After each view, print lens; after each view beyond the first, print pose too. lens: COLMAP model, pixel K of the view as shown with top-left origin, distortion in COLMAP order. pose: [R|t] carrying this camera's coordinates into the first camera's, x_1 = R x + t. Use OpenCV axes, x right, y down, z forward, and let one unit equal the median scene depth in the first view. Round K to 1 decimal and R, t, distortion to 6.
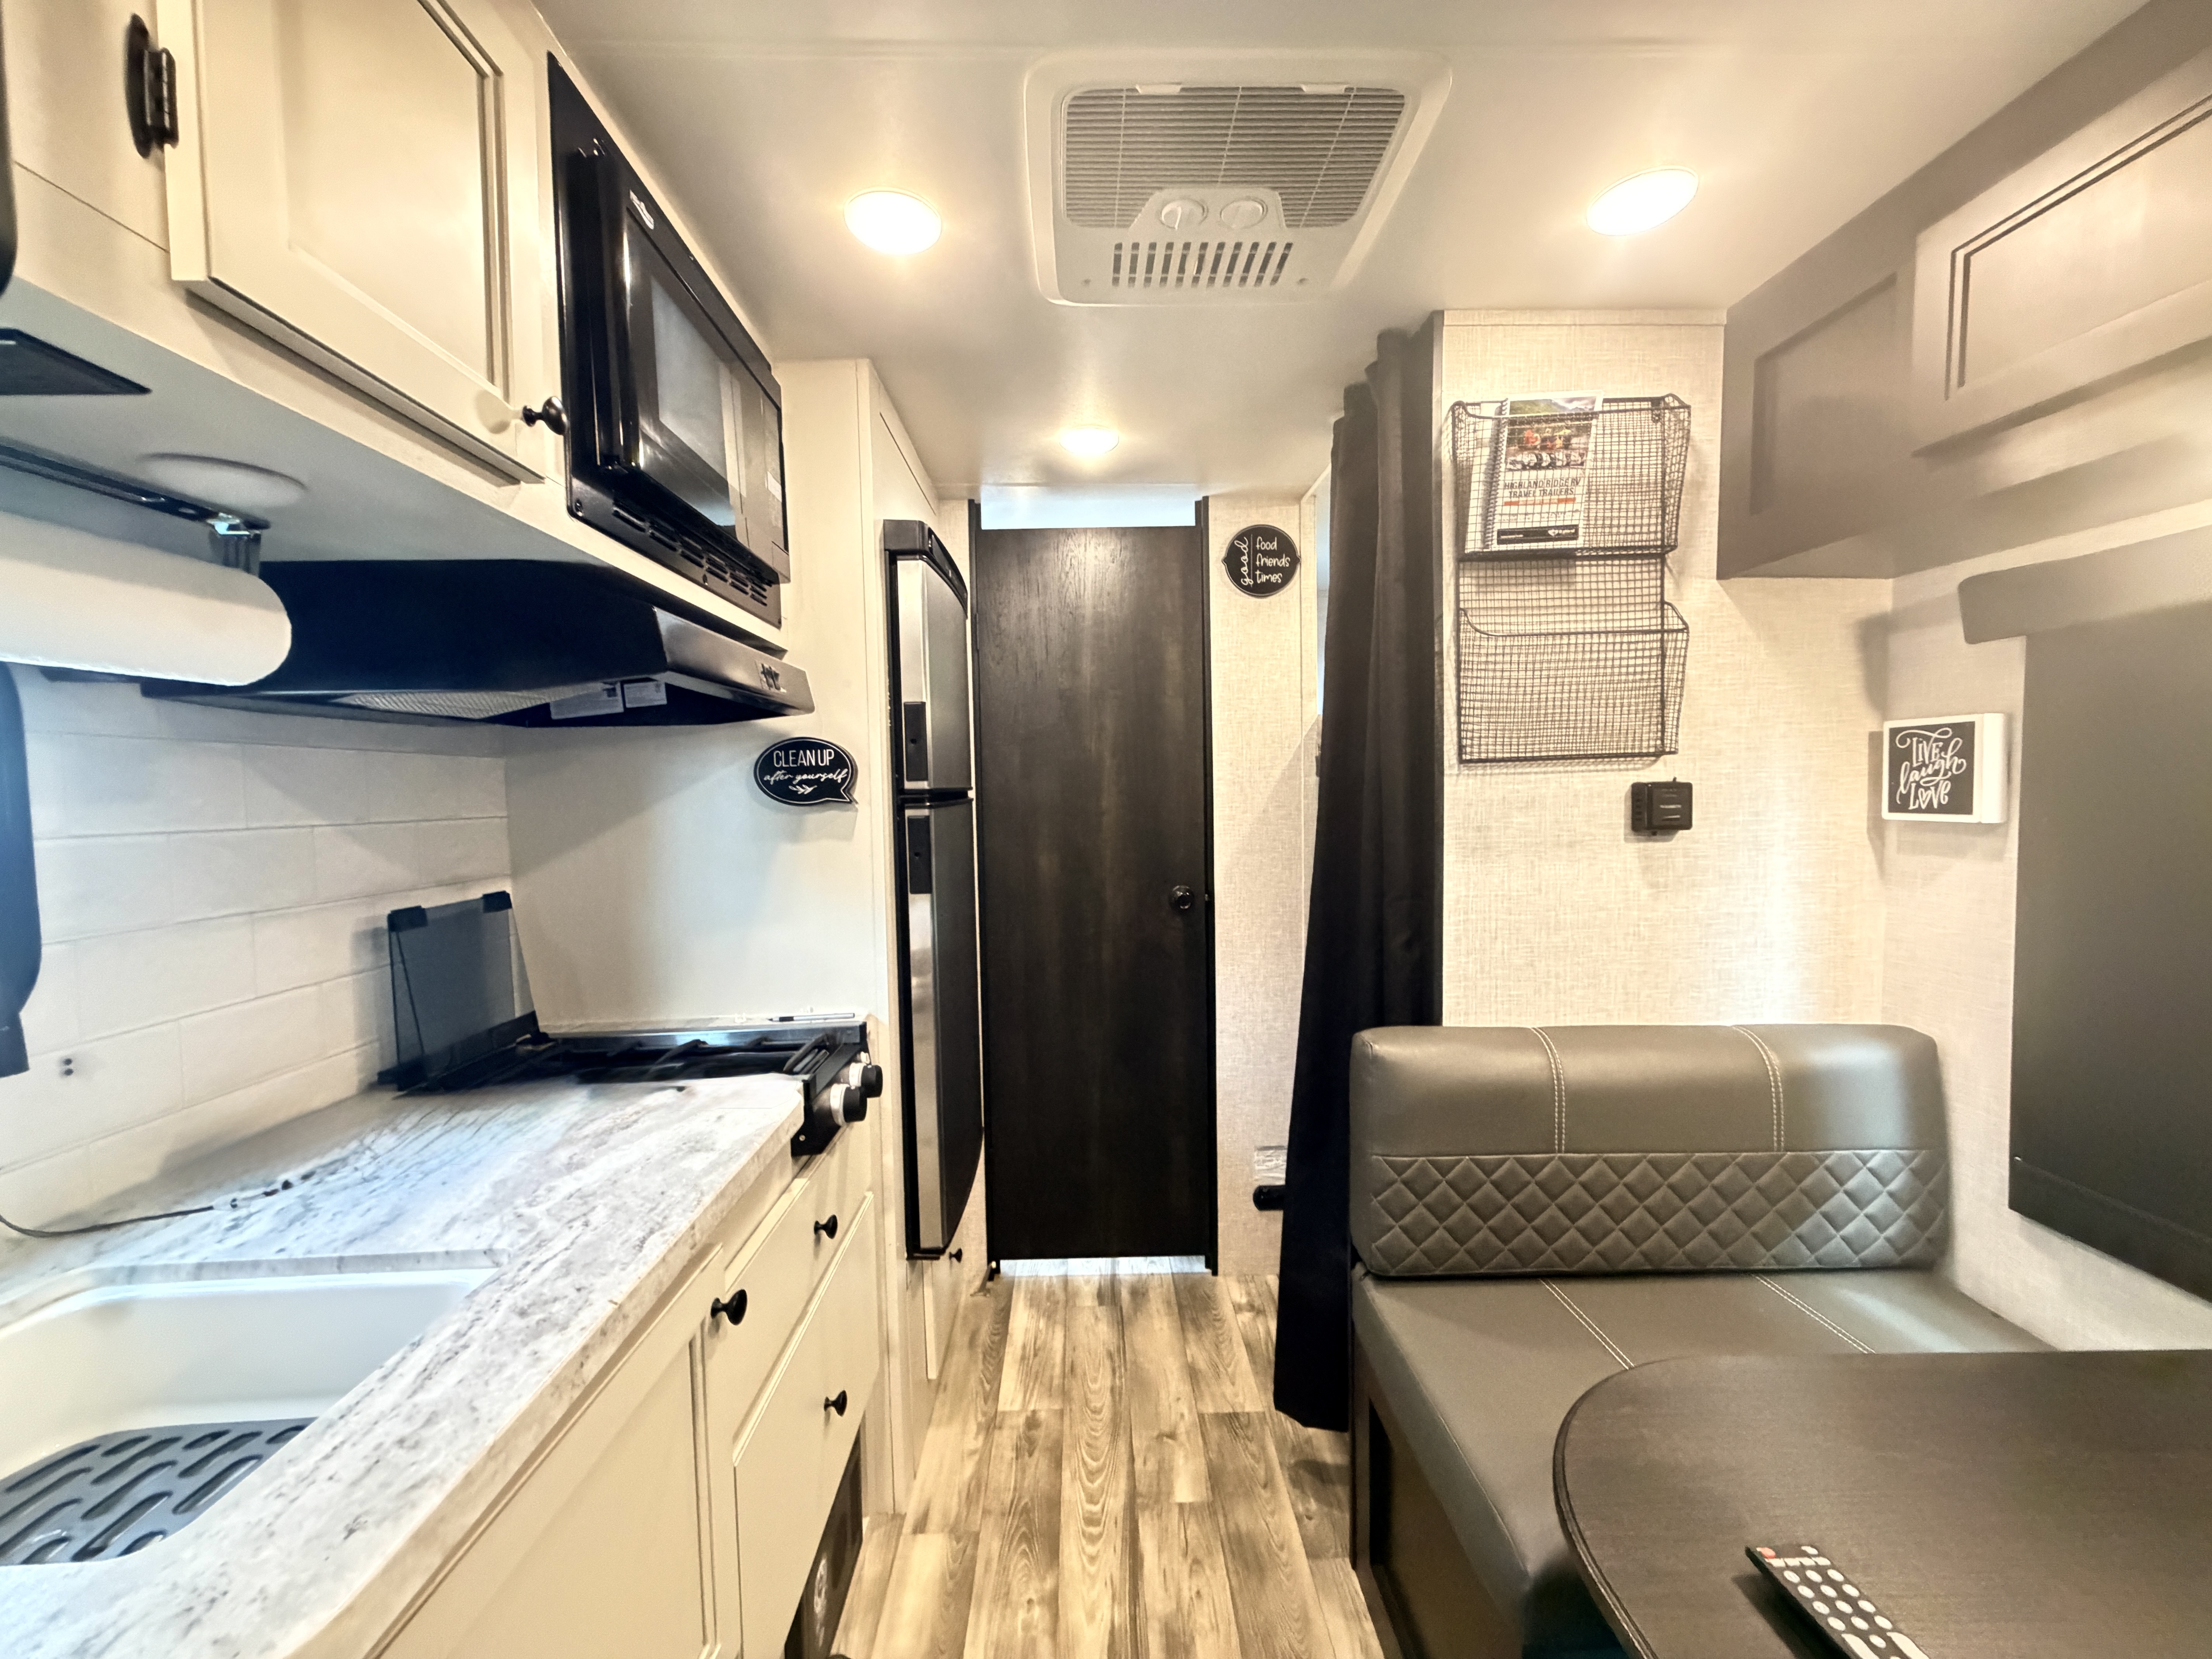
lens RADIAL K [[884.2, 0, 1105.6], [0, 884.2, 831.8], [0, 0, 1]] dist [0.001208, -0.000161]
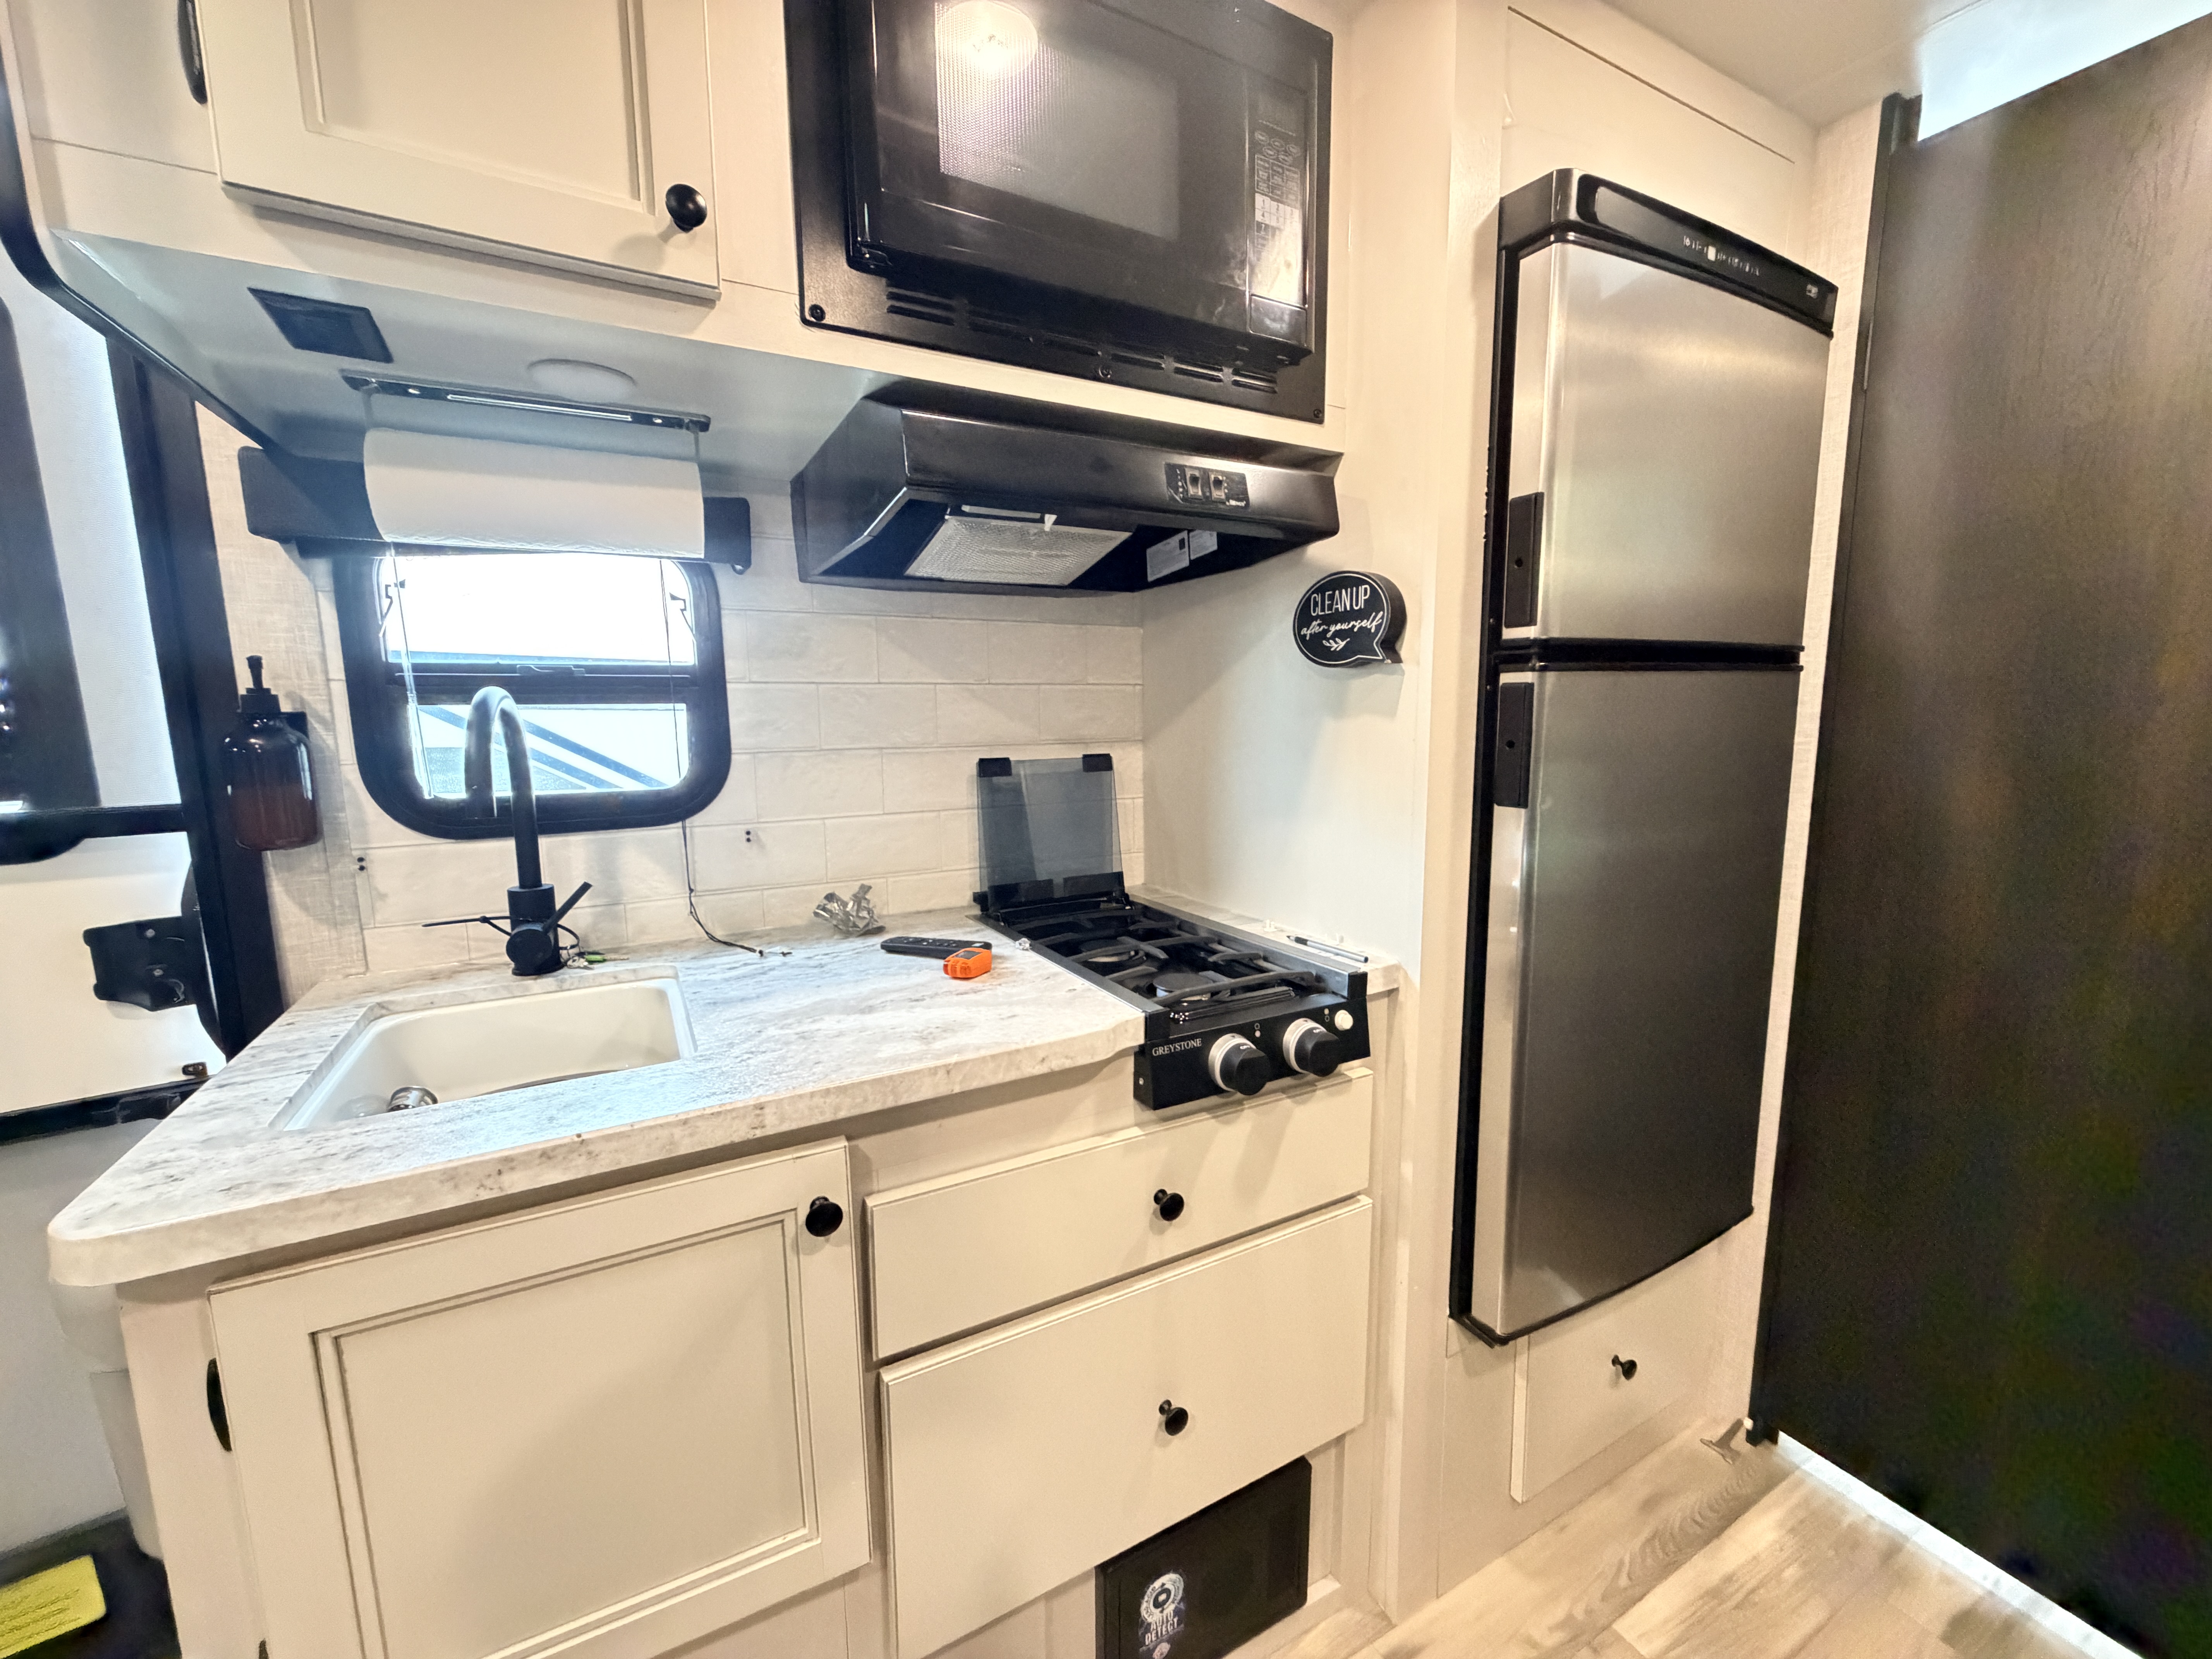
lens RADIAL K [[884.2, 0, 1092.0], [0, 884.2, 831.3], [0, 0, 1]] dist [0.001208, -0.000161]
pose [[0.450489, 0.141220, -0.881542, 0.240029], [-0.042923, 0.989694, 0.136611, 0.014606], [0.891750, -0.023703, 0.451908, 0.481030]]
